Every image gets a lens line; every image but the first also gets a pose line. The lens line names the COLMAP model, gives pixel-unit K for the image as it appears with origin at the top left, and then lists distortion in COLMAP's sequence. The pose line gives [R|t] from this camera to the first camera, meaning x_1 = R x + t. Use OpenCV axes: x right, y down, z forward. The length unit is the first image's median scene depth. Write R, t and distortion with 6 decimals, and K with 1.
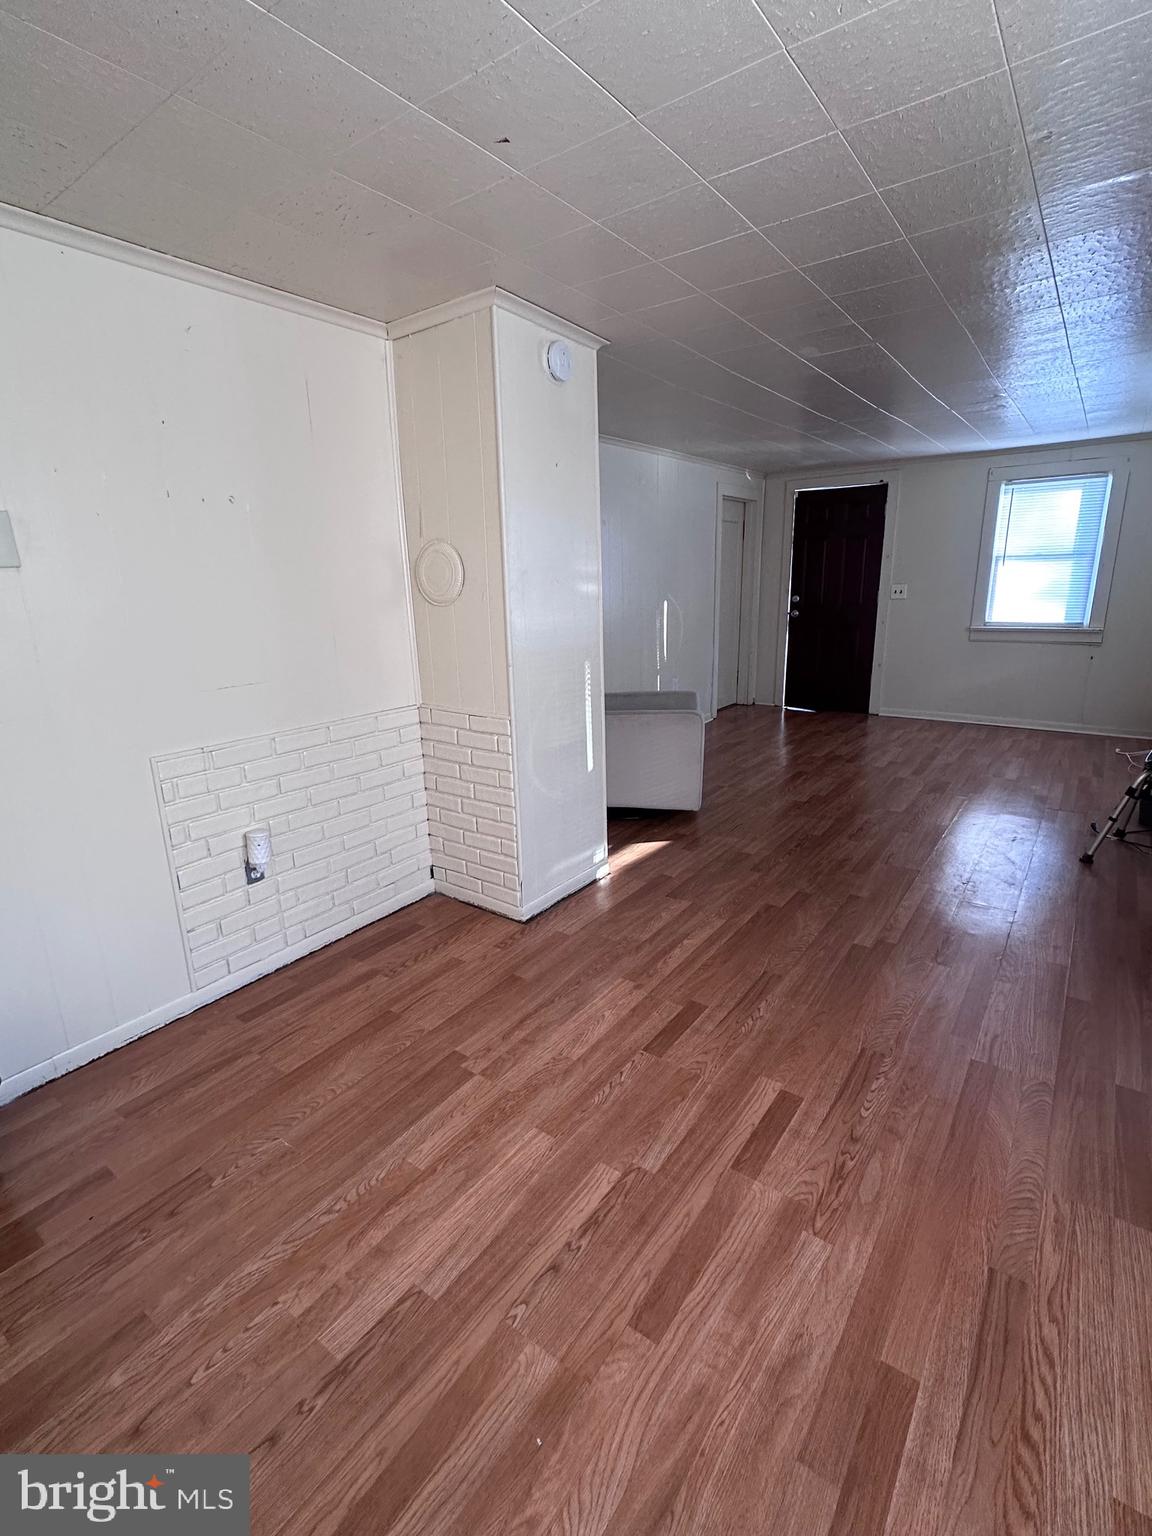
lens RADIAL K [[714.9, 0, 567.1], [0, 714.9, 771.0], [0, 0, 1]] dist [-0.000330, -0.000844]
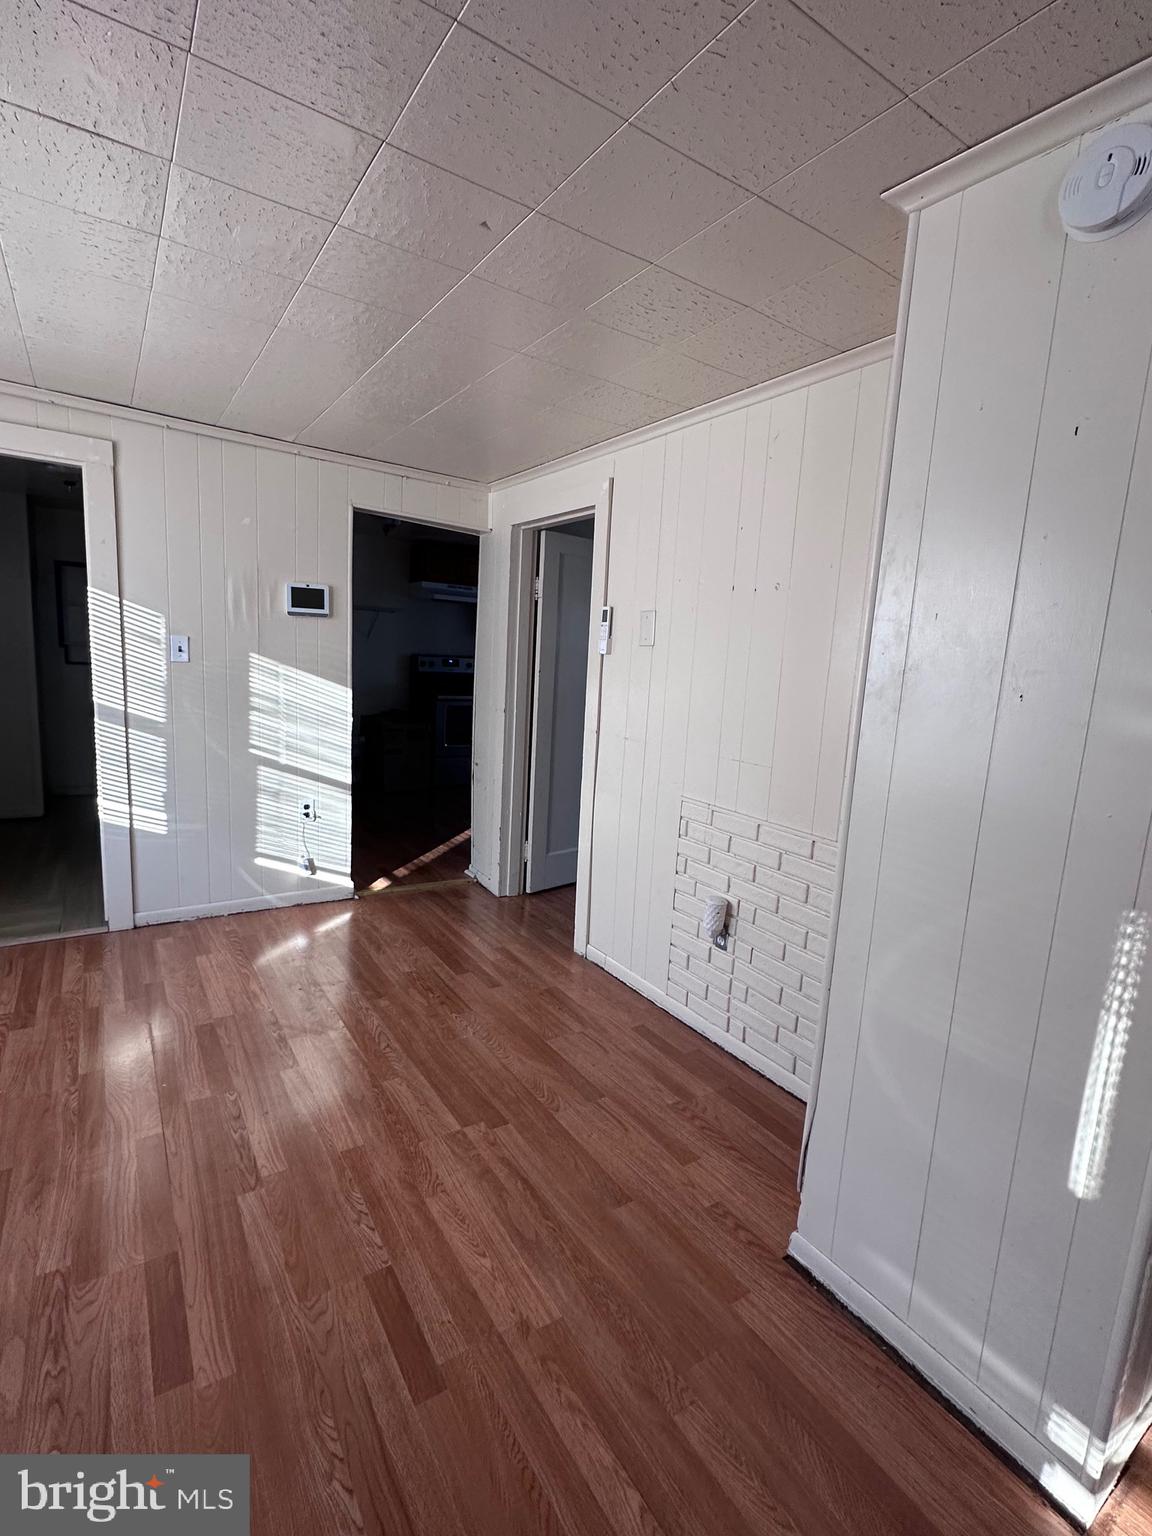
lens RADIAL K [[714.9, 0, 579.9], [0, 714.9, 770.1], [0, 0, 1]] dist [-0.000330, -0.000844]
pose [[-0.342984, 0.152142, -0.926938, 0.721911], [-0.293597, 0.919994, 0.259639, -0.380401], [0.892279, 0.361199, -0.270875, 1.312374]]
